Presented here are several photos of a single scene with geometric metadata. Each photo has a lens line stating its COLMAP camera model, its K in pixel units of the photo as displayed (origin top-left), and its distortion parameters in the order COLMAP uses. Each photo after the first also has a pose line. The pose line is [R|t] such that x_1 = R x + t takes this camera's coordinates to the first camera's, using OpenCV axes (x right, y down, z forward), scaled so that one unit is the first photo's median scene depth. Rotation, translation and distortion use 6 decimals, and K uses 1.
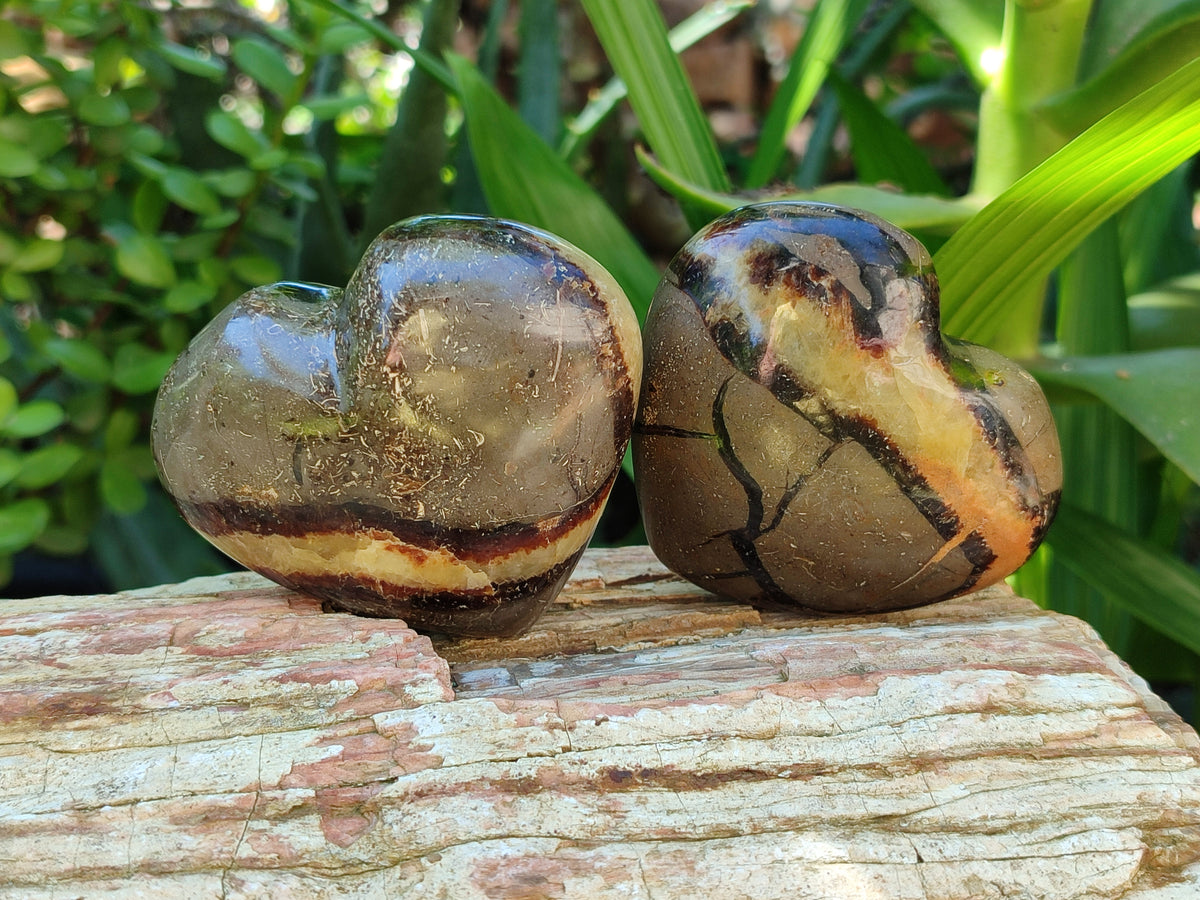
lens RADIAL K [[1806.7, 0, 596.4], [0, 1806.7, 451.0], [0, 0, 1]] dist [0.269198, 0.000000]
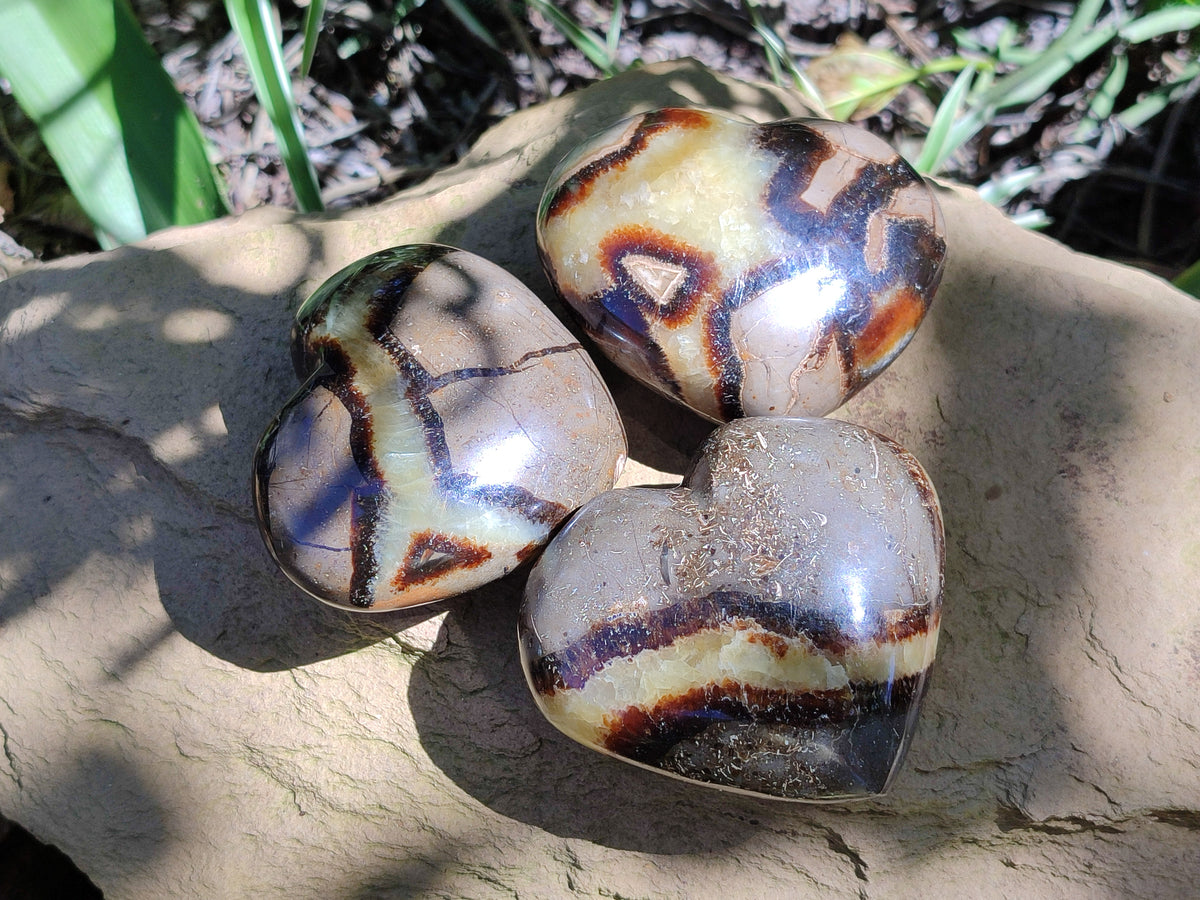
lens RADIAL K [[1806.7, 0, 603.8], [0, 1806.7, 451.9], [0, 0, 1]] dist [0.269198, 0.000000]
pose [[0.994960, -0.078958, 0.061802, -0.265843], [0.098101, 0.639047, -0.762886, 0.815210], [0.020741, 0.765105, 0.643572, 0.223847]]
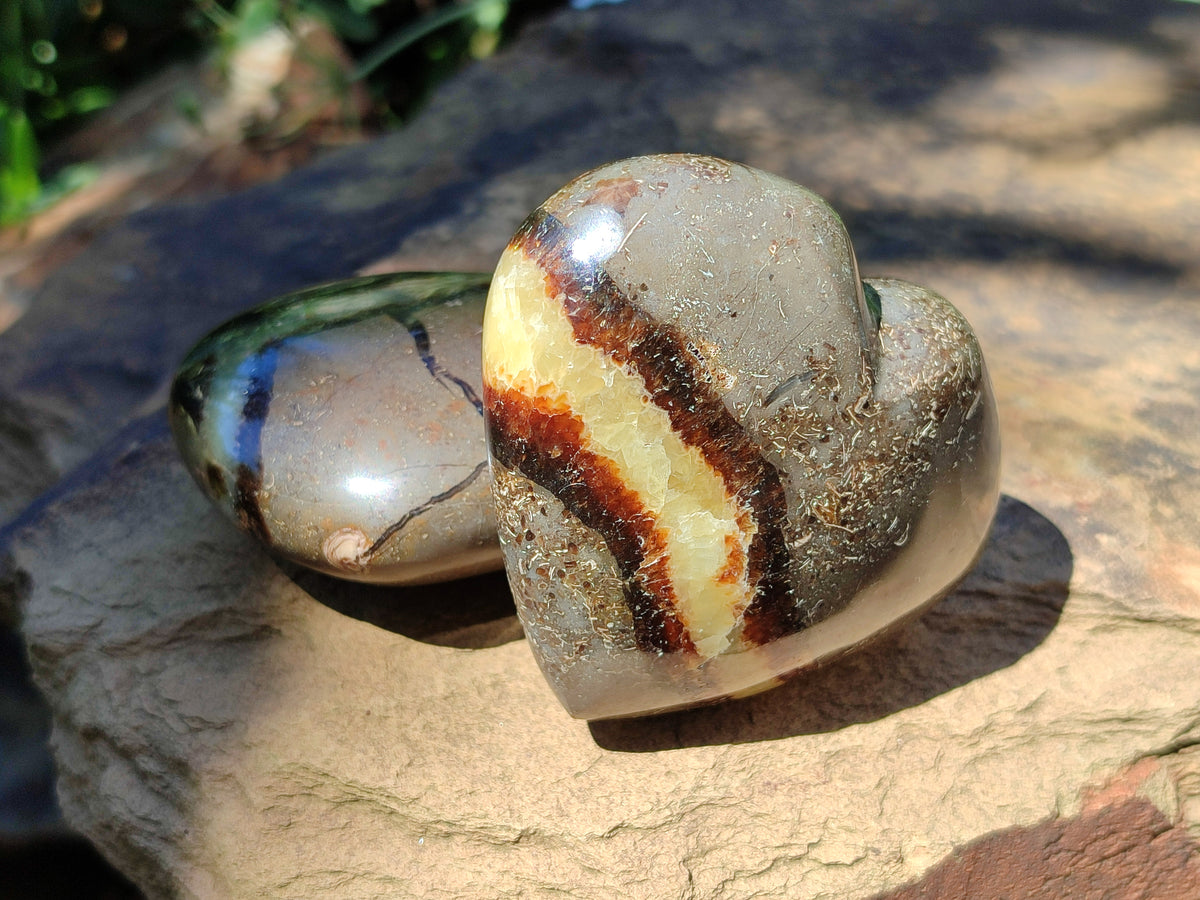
lens RADIAL K [[1806.7, 0, 599.5], [0, 1806.7, 447.7], [0, 0, 1]] dist [0.269198, 0.000000]
pose [[0.378342, 0.747725, 0.545679, -0.592290], [-0.506075, 0.660681, -0.554426, 0.488198], [-0.775078, -0.066392, 0.628368, 0.580473]]
